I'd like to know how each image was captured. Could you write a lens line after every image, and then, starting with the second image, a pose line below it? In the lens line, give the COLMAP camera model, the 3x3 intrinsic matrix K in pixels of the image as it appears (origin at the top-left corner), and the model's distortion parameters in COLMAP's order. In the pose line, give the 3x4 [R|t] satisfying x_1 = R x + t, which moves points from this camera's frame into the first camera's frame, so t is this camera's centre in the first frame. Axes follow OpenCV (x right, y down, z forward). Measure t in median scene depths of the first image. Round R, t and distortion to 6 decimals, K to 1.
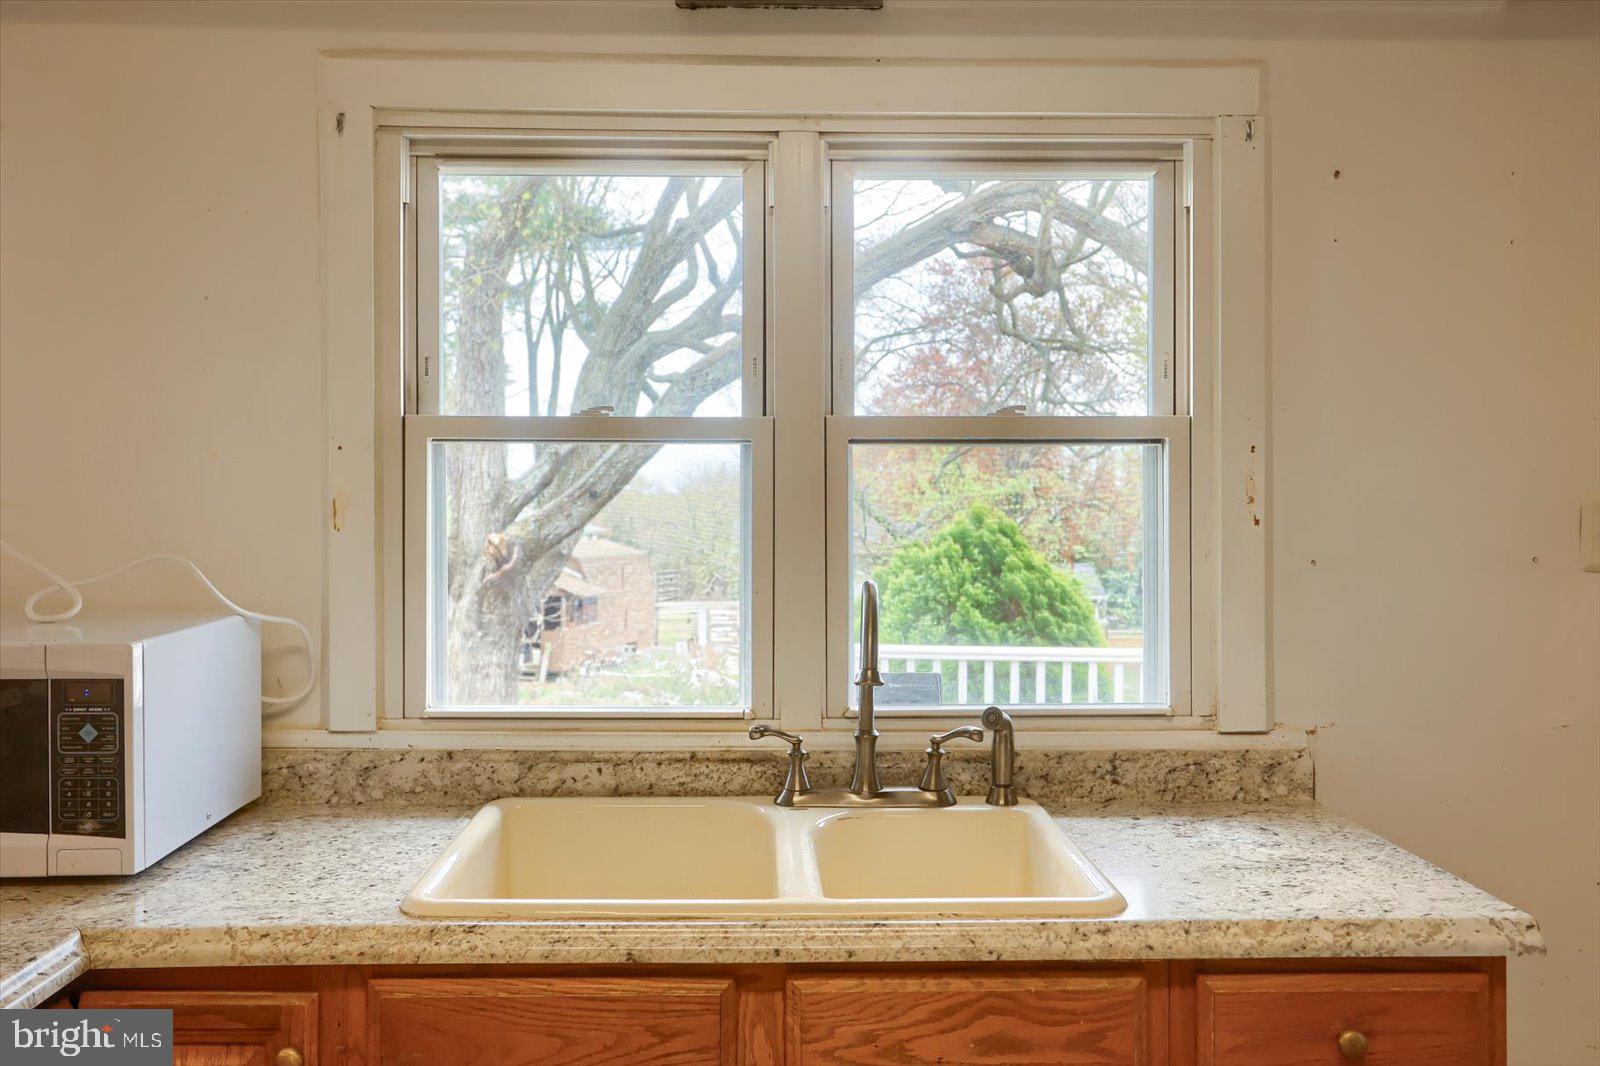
lens RADIAL K [[774.8, 0, 441.9], [0, 774.8, 521.2], [0, 0, 1]] dist [0.004095, -0.000204]
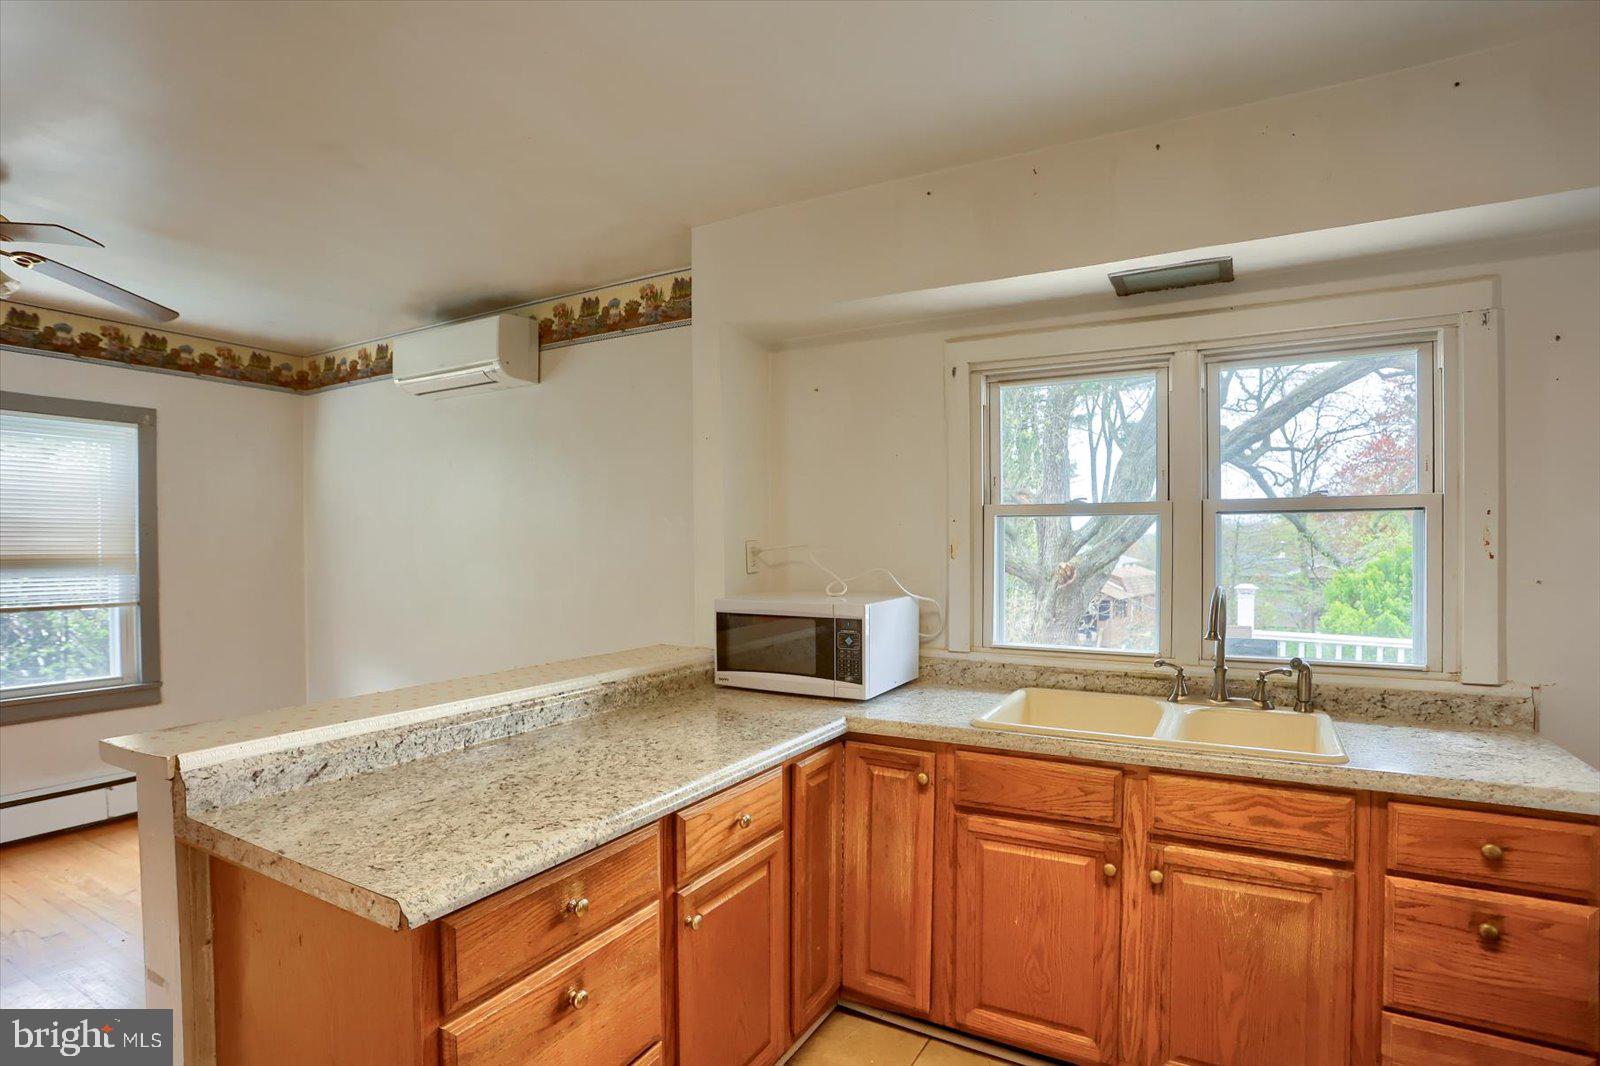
lens RADIAL K [[793.5, 0, 795.8], [0, 793.5, 529.6], [0, 0, 1]] dist [-0.074639, 0.034686]
pose [[0.867781, -0.011184, -0.496821, 0.591348], [-0.004642, 0.999521, -0.030608, -0.000022], [0.496925, 0.028868, 0.867313, -1.156112]]
